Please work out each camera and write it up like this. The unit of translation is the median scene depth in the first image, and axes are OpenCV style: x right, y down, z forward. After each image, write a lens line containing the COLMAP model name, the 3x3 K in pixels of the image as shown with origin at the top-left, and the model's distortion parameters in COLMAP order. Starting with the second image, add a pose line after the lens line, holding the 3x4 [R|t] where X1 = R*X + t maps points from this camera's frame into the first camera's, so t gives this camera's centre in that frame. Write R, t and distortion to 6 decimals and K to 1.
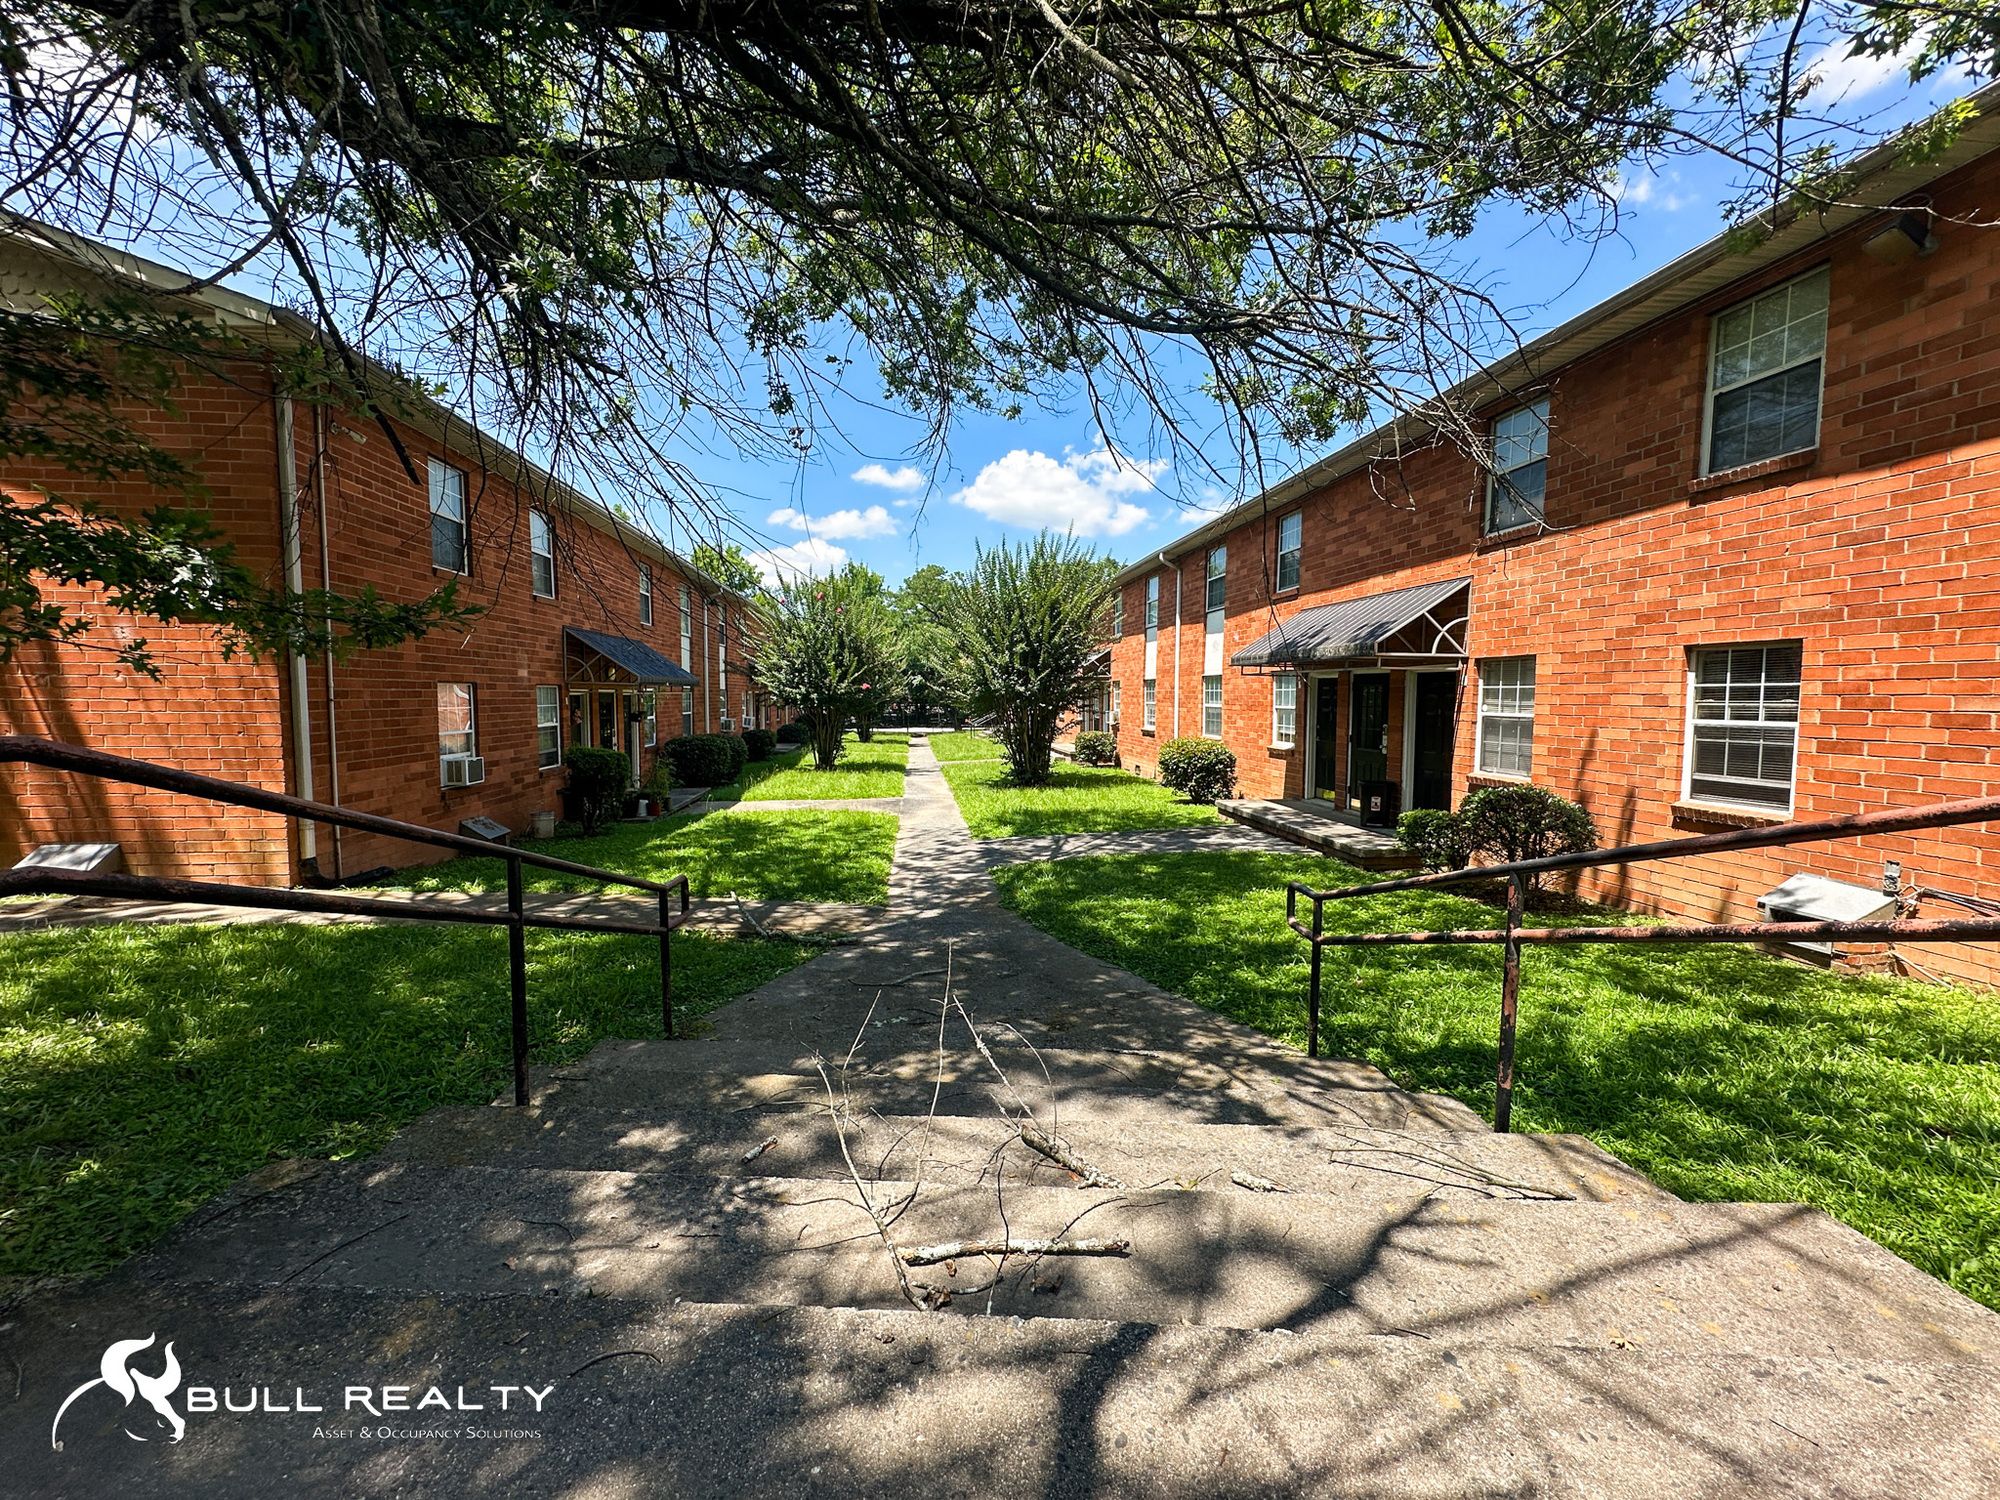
lens RADIAL K [[802.6, 0, 995.9], [0, 802.6, 749.2], [0, 0, 1]] dist [-0.003187, 0.001425]
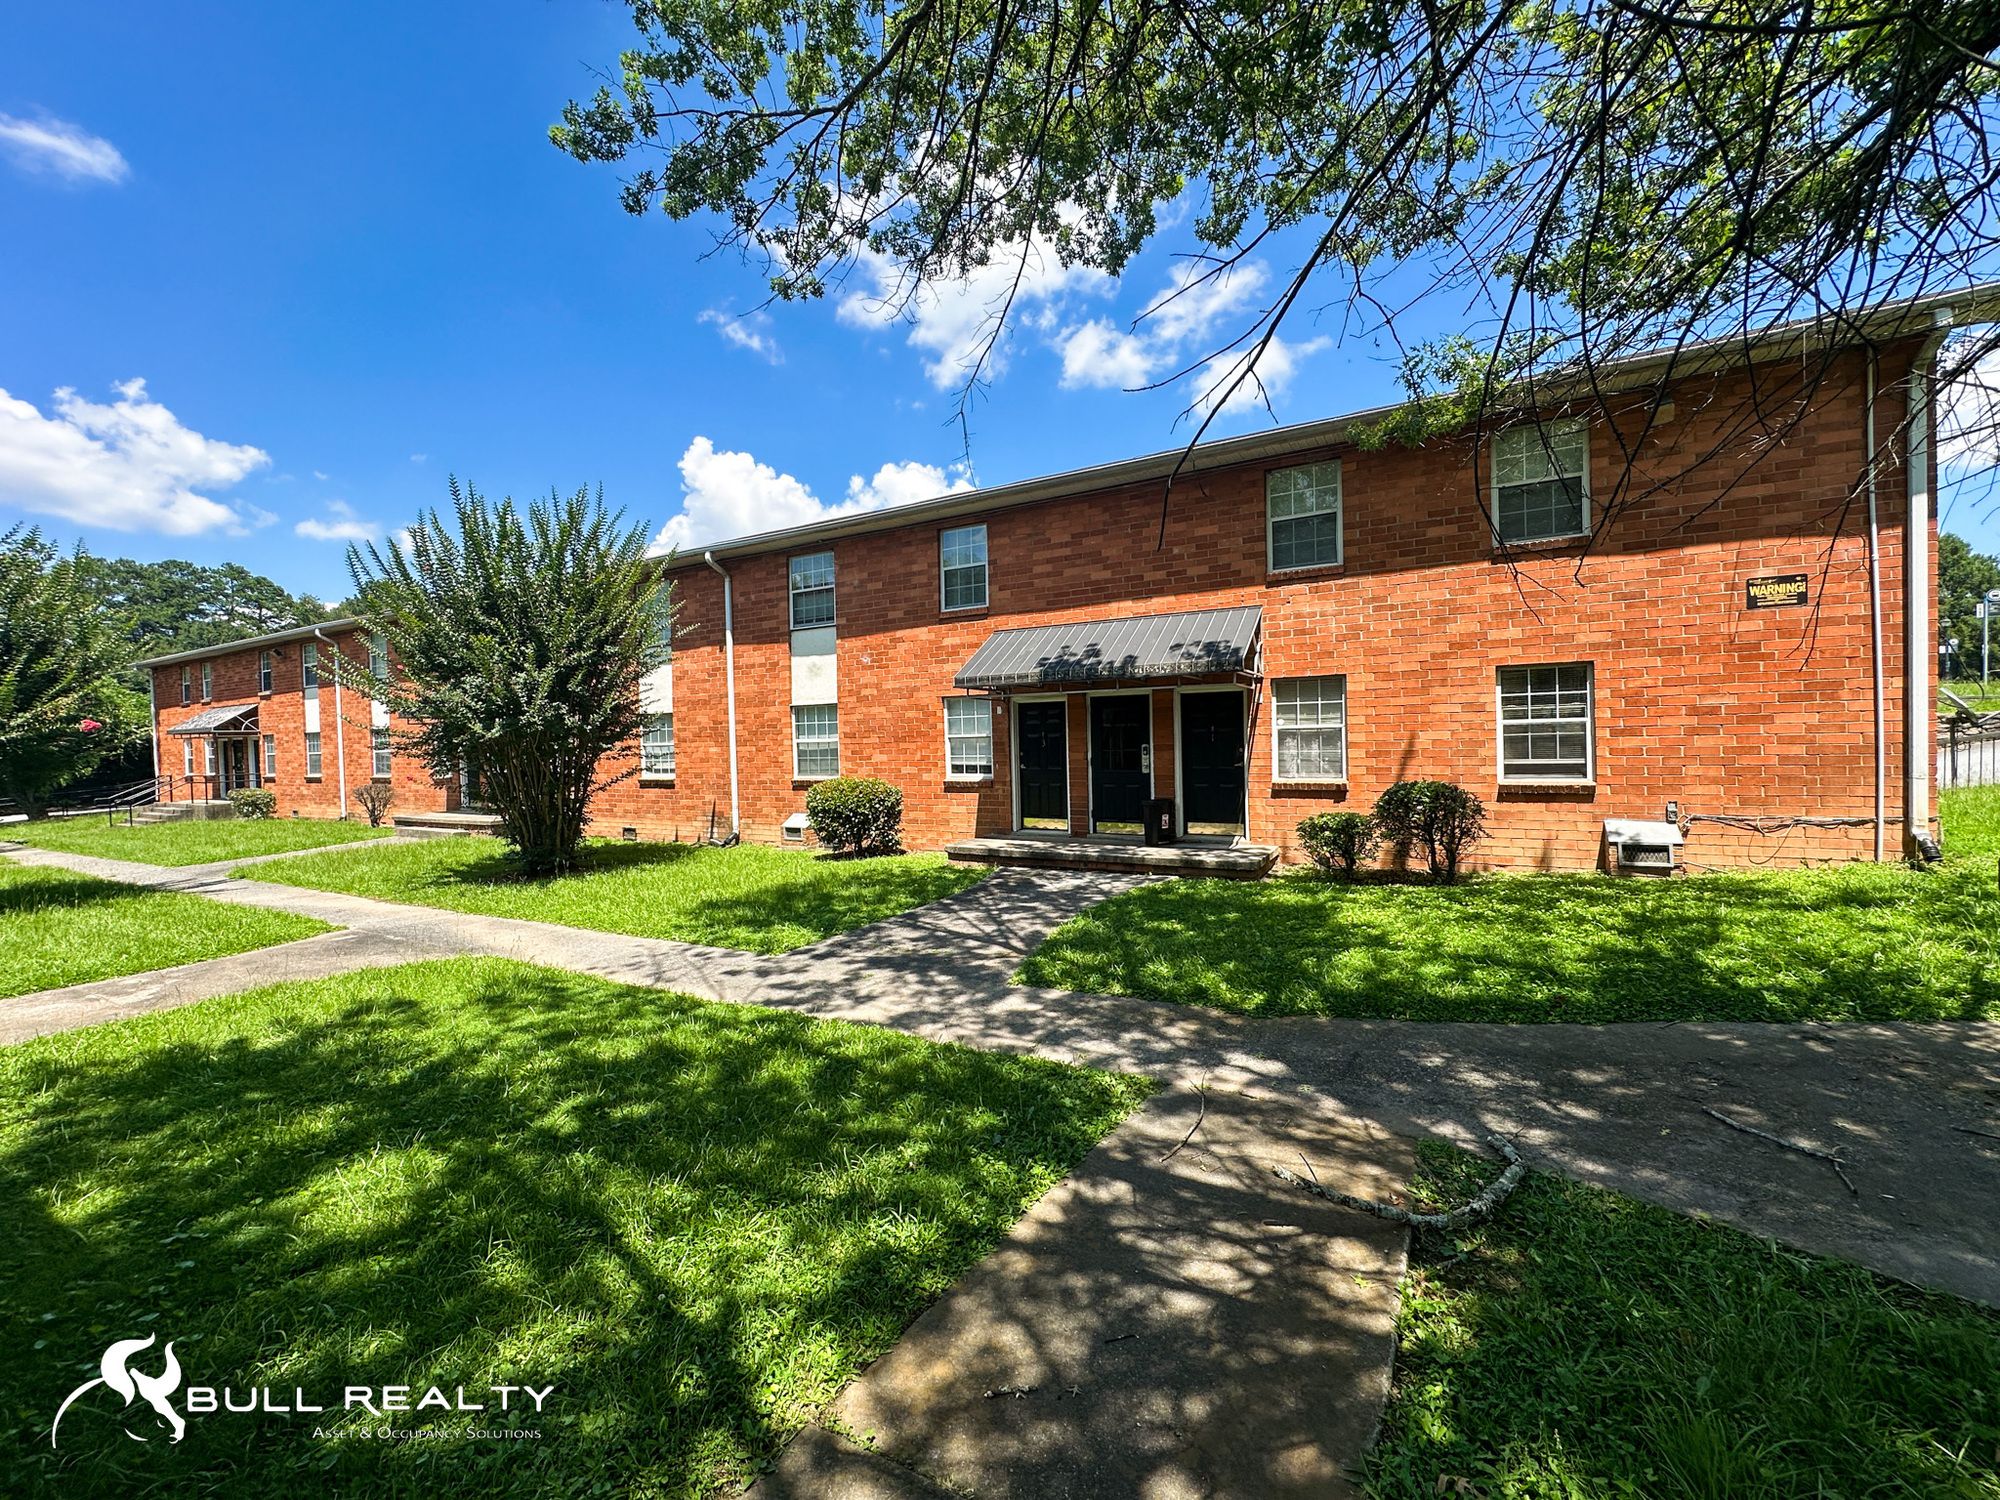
lens RADIAL K [[802.6, 0, 999.9], [0, 802.6, 744.0], [0, 0, 1]] dist [-0.003187, 0.001425]
pose [[0.594671, -0.025813, 0.803555, -0.503319], [0.082443, 0.996173, -0.029011, -0.019147], [-0.799731, 0.083499, 0.594523, 0.601790]]
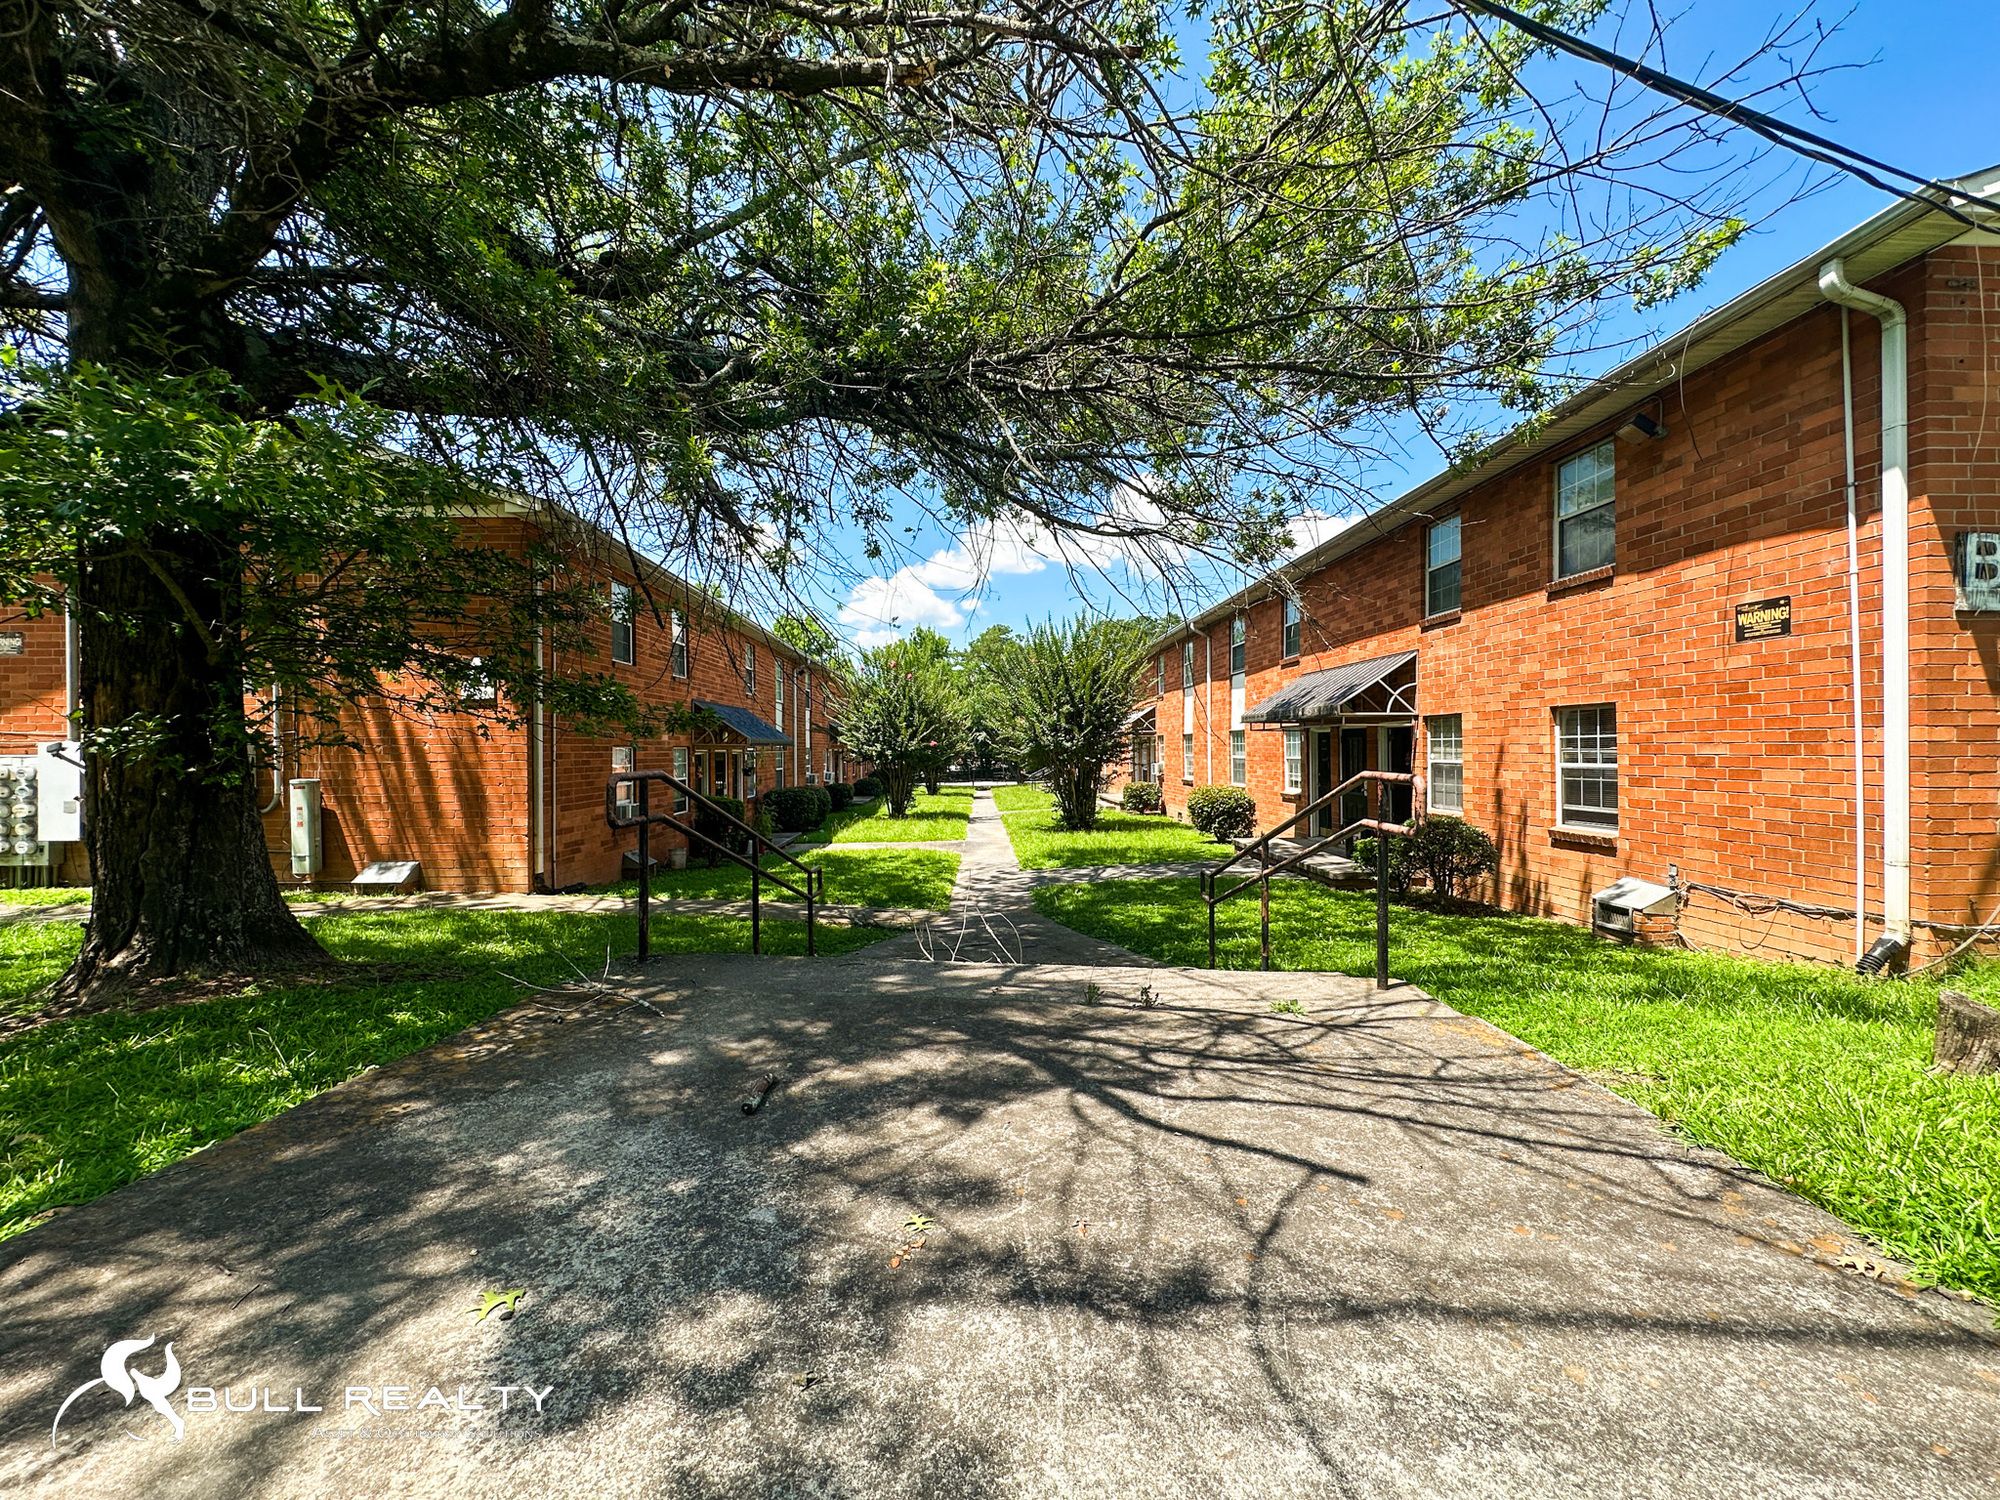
lens RADIAL K [[802.6, 0, 985.3], [0, 802.6, 747.0], [0, 0, 1]] dist [-0.003187, 0.001425]
pose [[0.995248, -0.013955, -0.096363, 0.044304], [0.007137, 0.997469, -0.070737, 0.015471], [0.097107, 0.069713, 0.992829, -0.266534]]
